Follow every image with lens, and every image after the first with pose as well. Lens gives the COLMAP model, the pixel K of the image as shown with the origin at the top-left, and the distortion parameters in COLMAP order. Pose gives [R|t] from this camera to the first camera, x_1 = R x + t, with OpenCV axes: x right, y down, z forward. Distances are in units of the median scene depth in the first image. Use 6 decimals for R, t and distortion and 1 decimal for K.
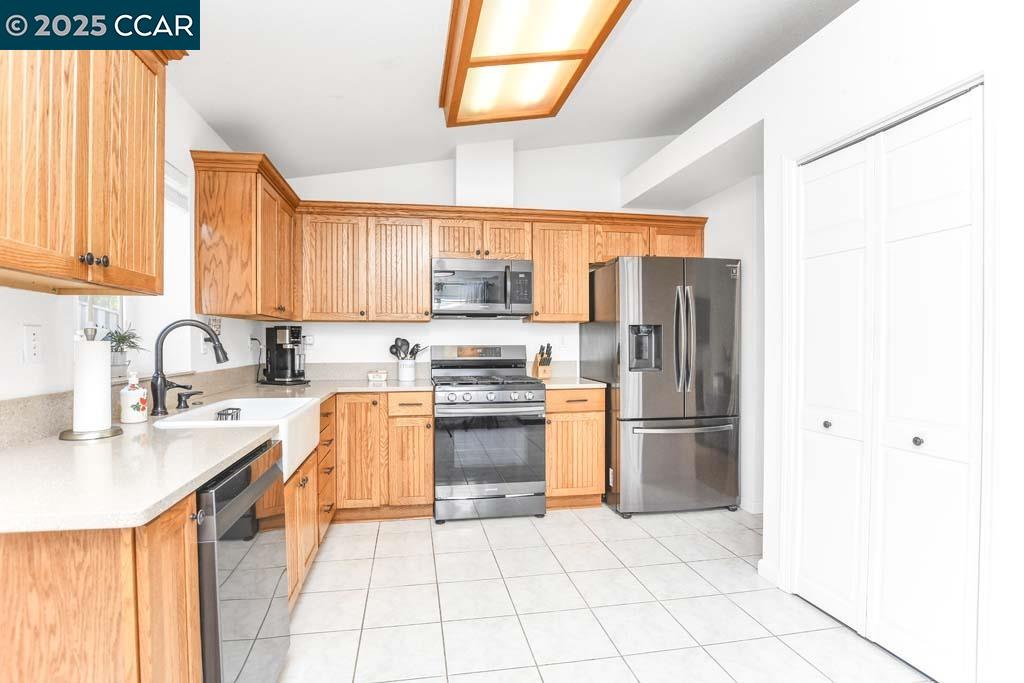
lens RADIAL K [[478.9, 0, 478.5], [0, 478.9, 346.7], [0, 0, 1]] dist [-0.029032, 0.000072]
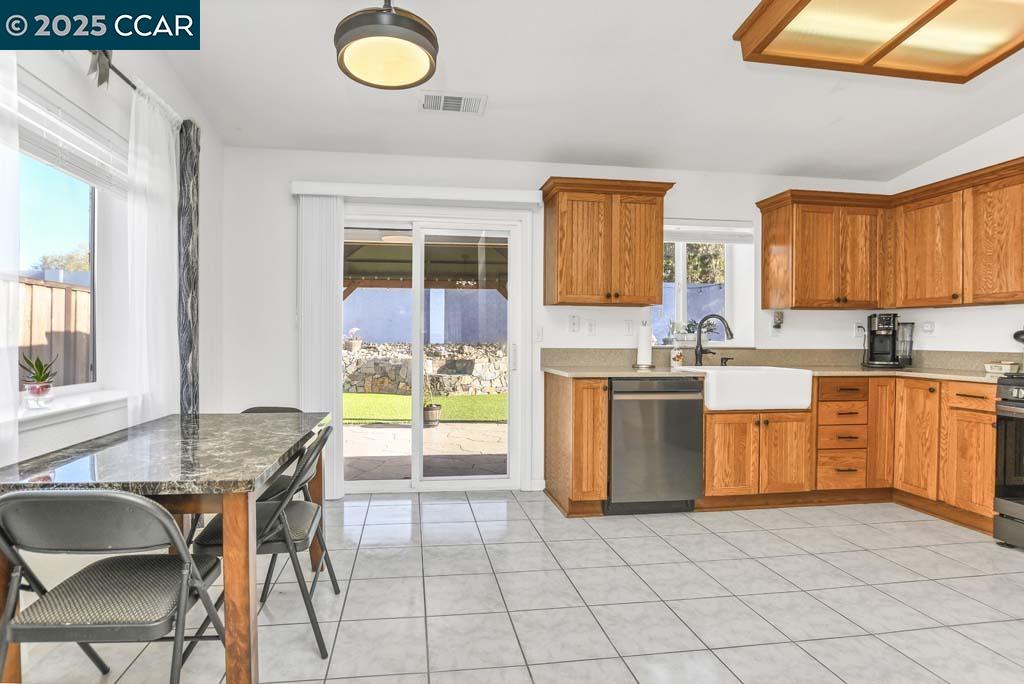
lens RADIAL K [[481.6, 0, 473.9], [0, 481.6, 339.1], [0, 0, 1]] dist [-0.016995, -0.000092]
pose [[-0.018423, 0.004985, -0.999818, 0.699984], [-0.016604, 0.999848, 0.005291, 0.023458], [0.999692, 0.016699, -0.018337, 0.090019]]
